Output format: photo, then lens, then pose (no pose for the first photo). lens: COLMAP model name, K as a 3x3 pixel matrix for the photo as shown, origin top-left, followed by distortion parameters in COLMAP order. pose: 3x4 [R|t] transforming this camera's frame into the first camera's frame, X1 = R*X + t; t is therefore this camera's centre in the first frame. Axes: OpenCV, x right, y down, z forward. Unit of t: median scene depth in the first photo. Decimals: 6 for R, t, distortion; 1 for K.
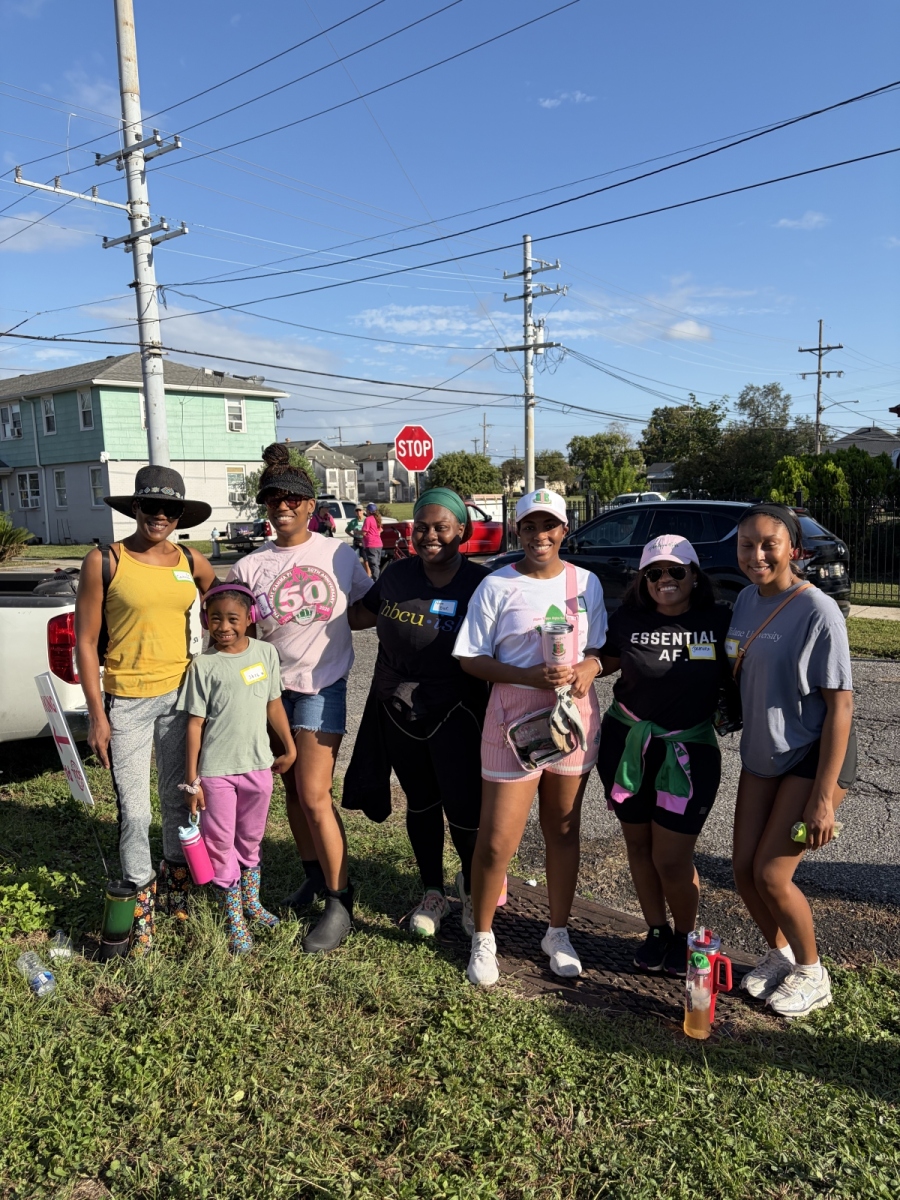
lens RADIAL K [[906.3, 0, 443.4], [0, 906.3, 632.8], [0, 0, 1]] dist [-0.027128, 0.000719]
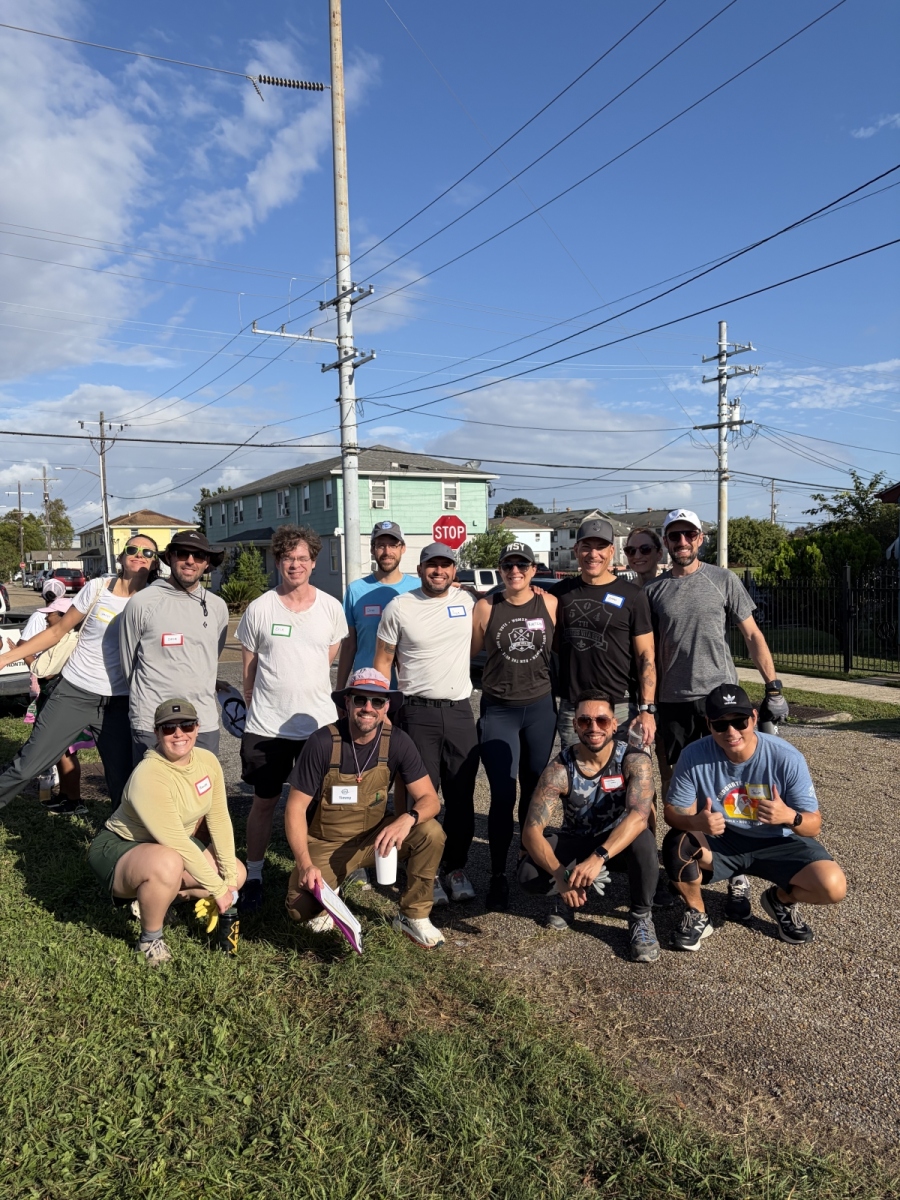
lens RADIAL K [[906.3, 0, 450.6], [0, 906.3, 602.1], [0, 0, 1]] dist [-0.027128, 0.000719]
pose [[0.931825, 0.020727, -0.362315, 0.194060], [-0.057576, 0.994166, -0.091206, 0.002443], [0.358311, 0.105848, 0.927582, -0.067966]]
